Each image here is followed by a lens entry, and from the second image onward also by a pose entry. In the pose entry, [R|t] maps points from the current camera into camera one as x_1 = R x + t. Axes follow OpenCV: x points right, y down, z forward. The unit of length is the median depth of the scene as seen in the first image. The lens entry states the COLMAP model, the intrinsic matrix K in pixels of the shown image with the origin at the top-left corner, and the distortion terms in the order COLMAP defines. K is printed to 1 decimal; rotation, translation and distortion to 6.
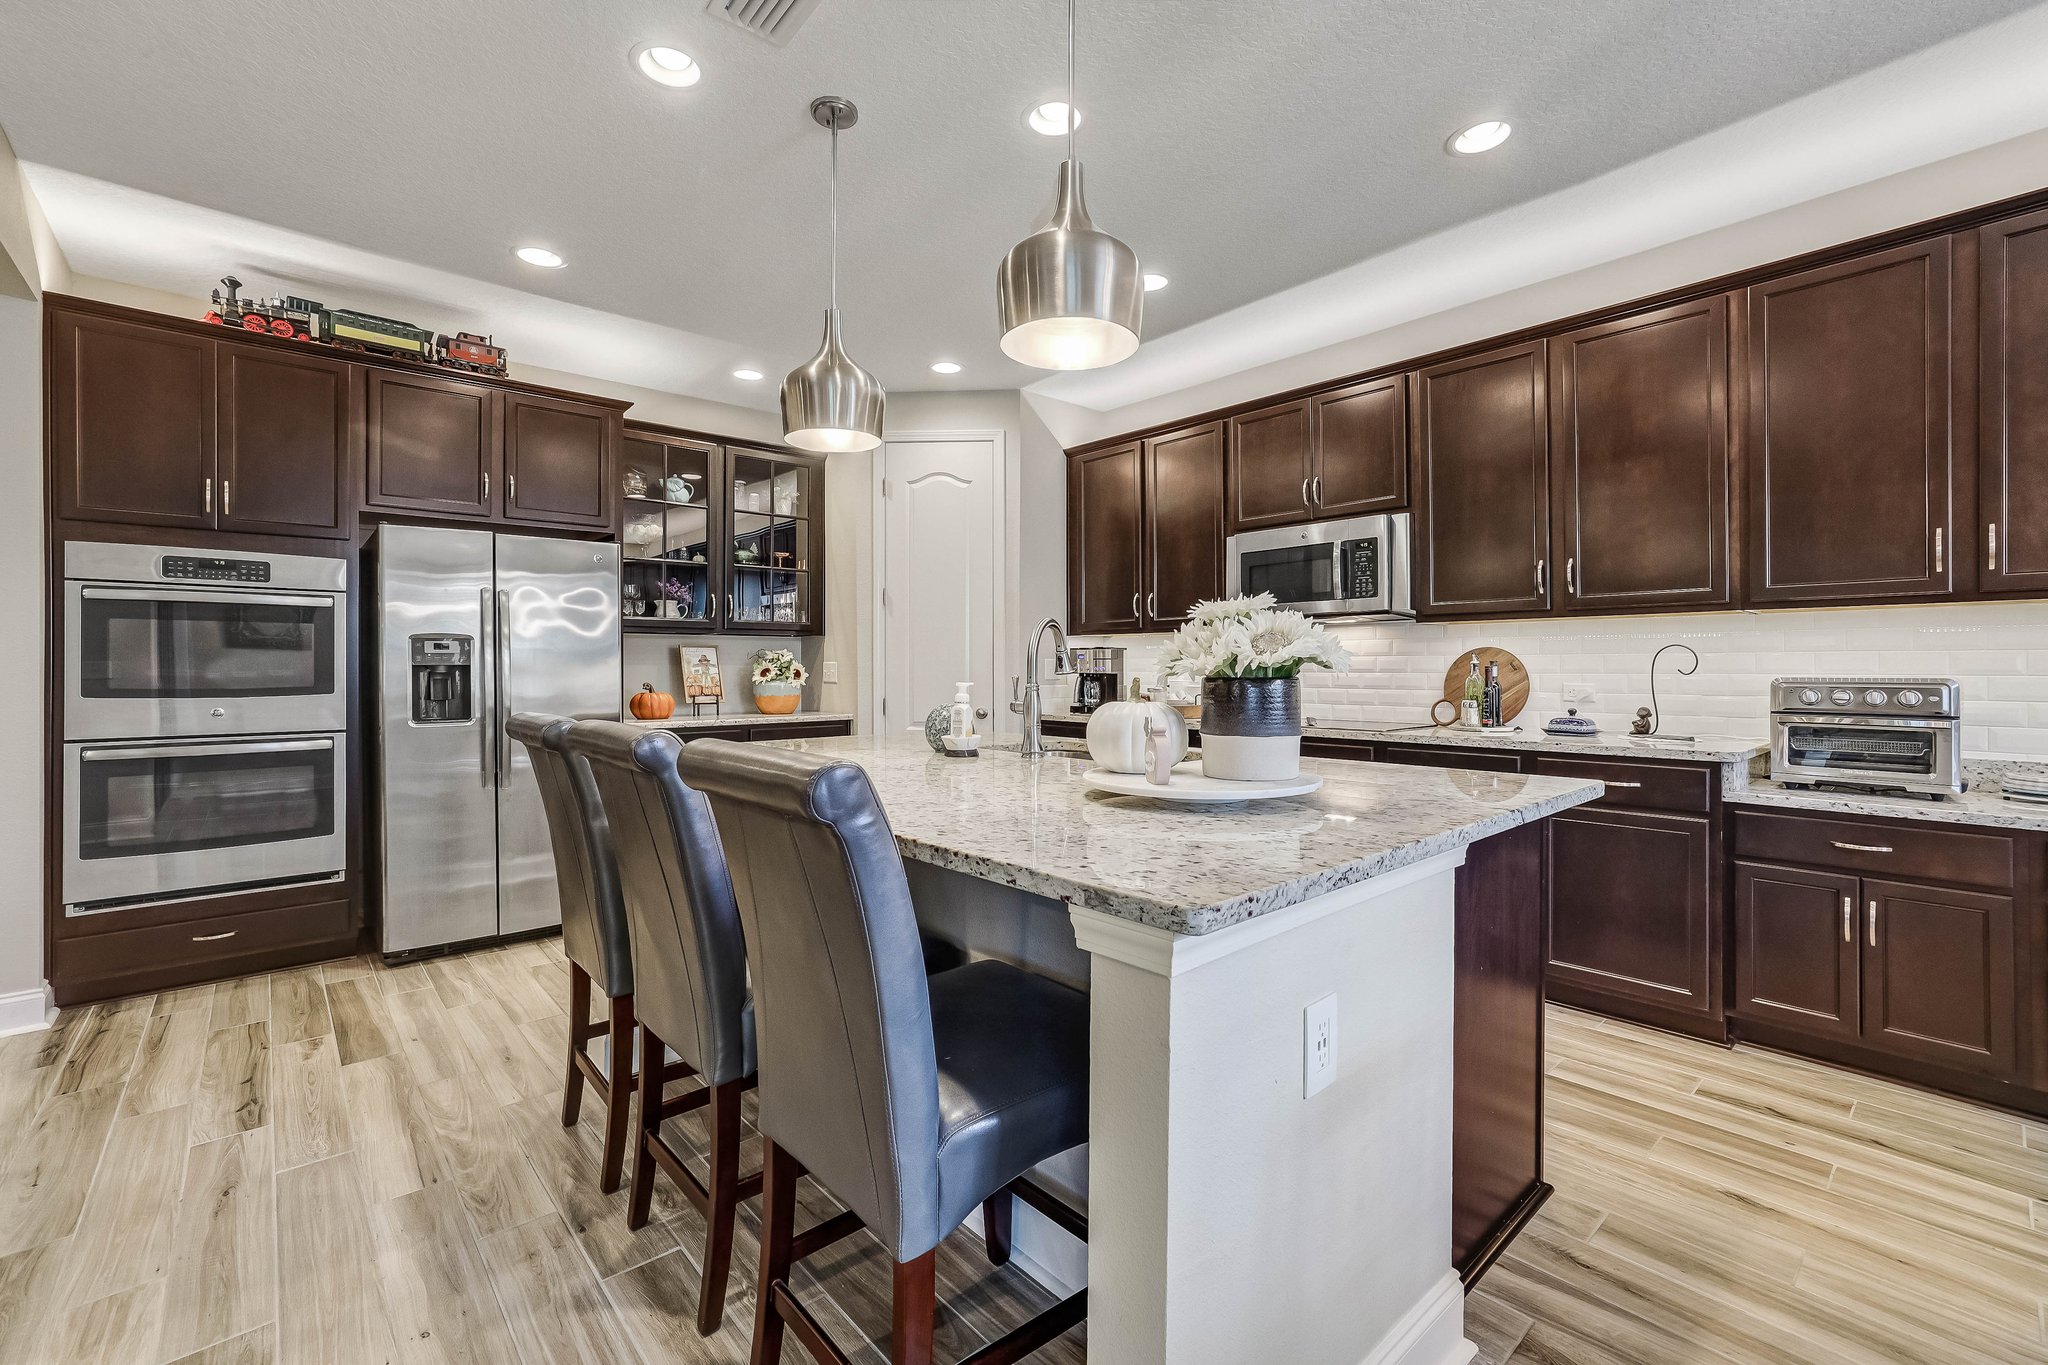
lens RADIAL K [[870.3, 0, 1022.4], [0, 870.3, 668.4], [0, 0, 1]] dist [-0.055617, 0.037737]
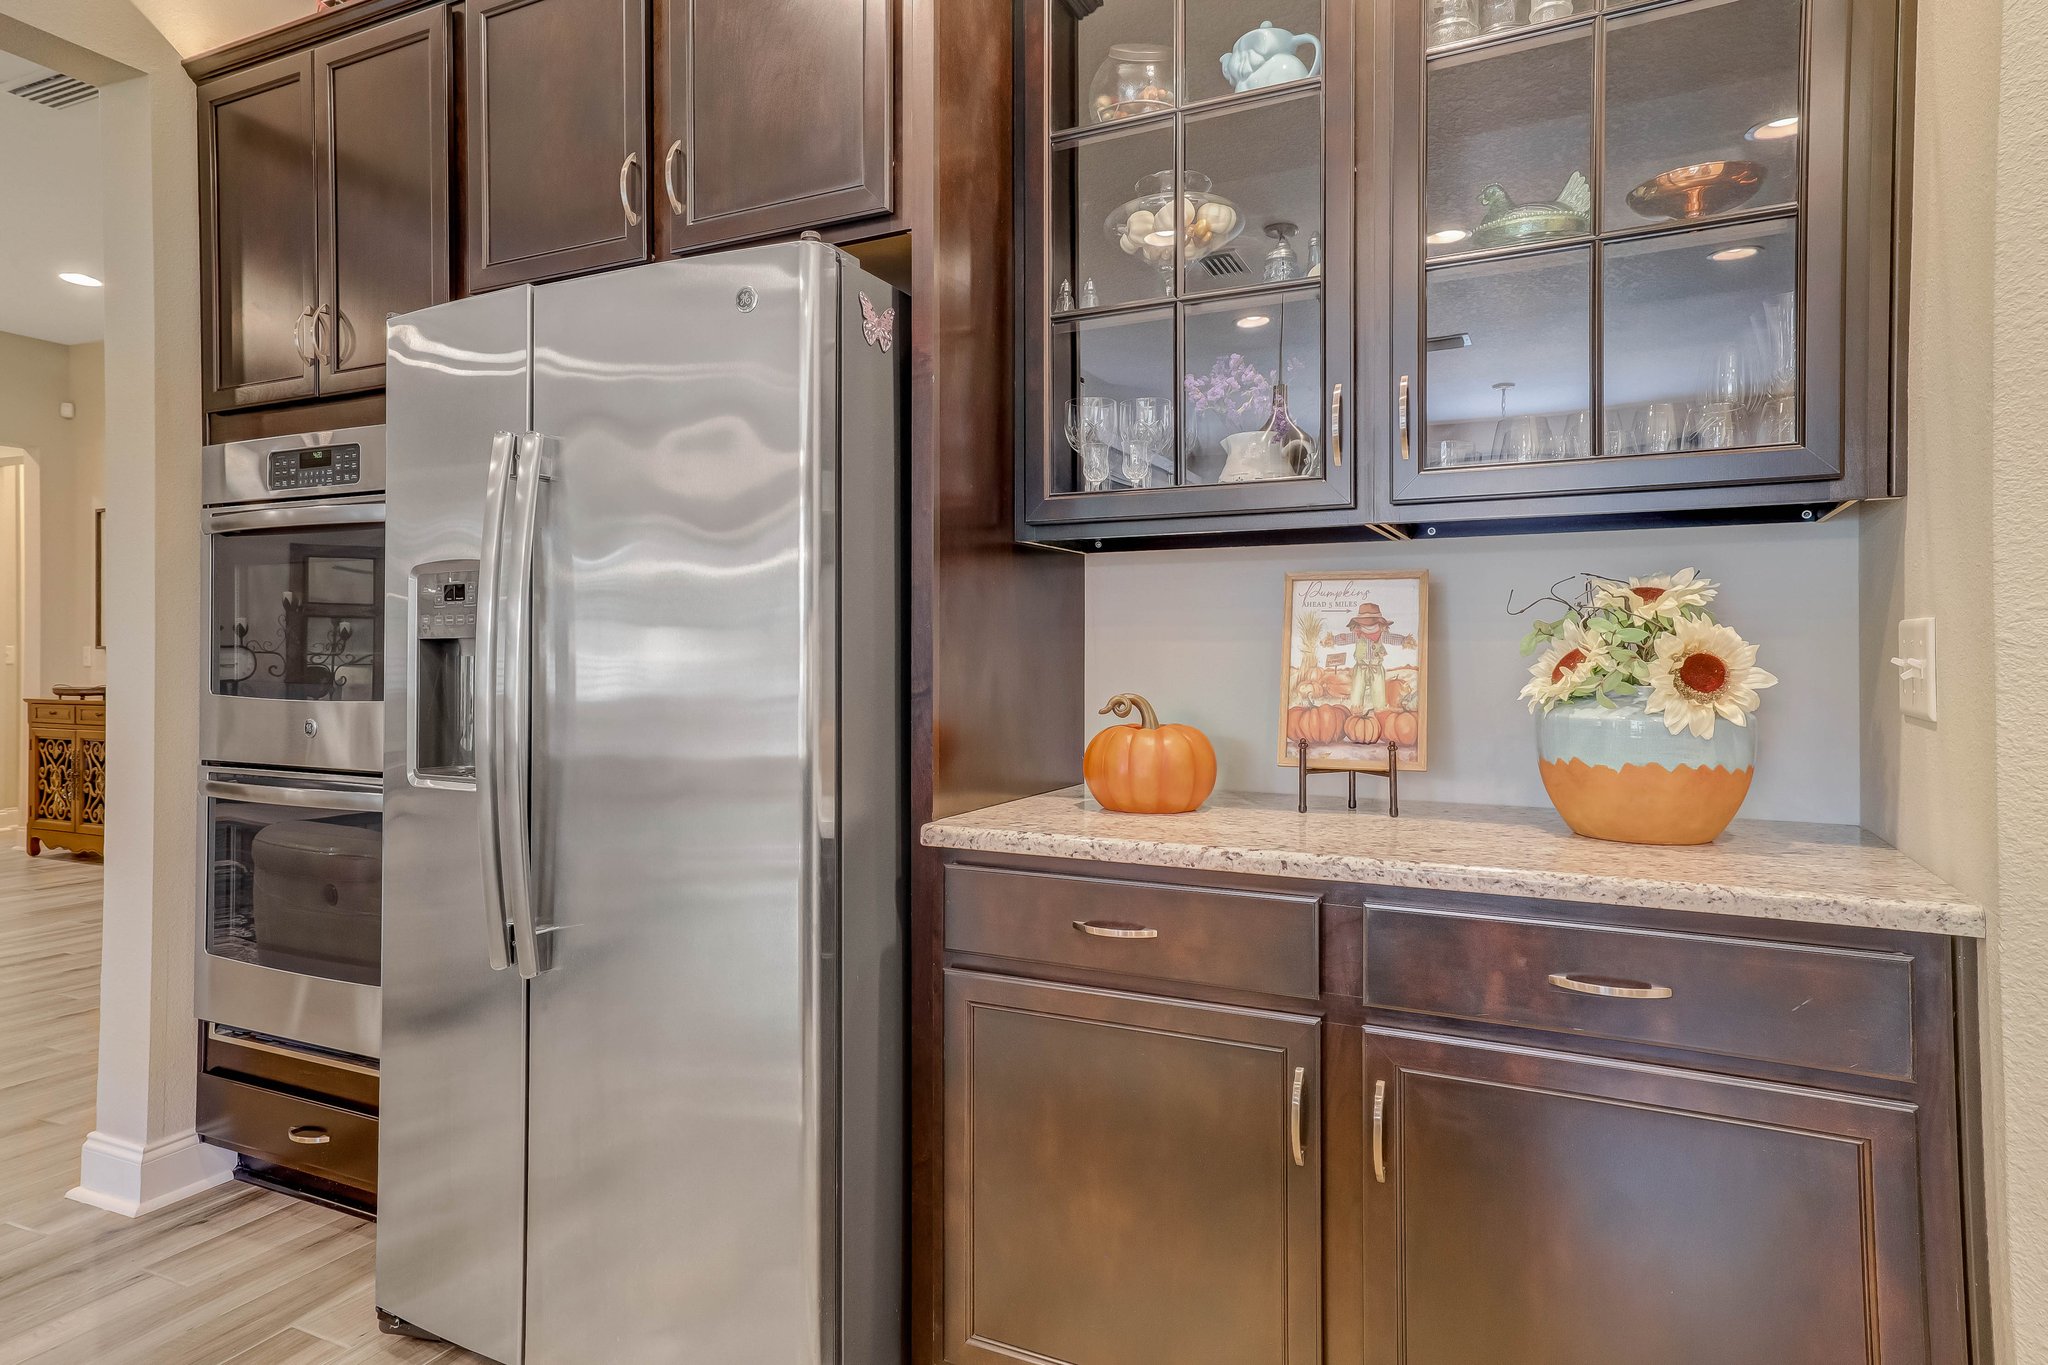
lens RADIAL K [[1096.7, 0, 1077.1], [0, 1096.7, 649.3], [0, 0, 1]] dist [0.017555, 0.000139]
pose [[0.389285, -0.003528, -0.921111, -0.088153], [-0.003501, 0.999980, -0.005310, 0.003411], [0.921111, 0.005292, 0.389265, 1.076494]]
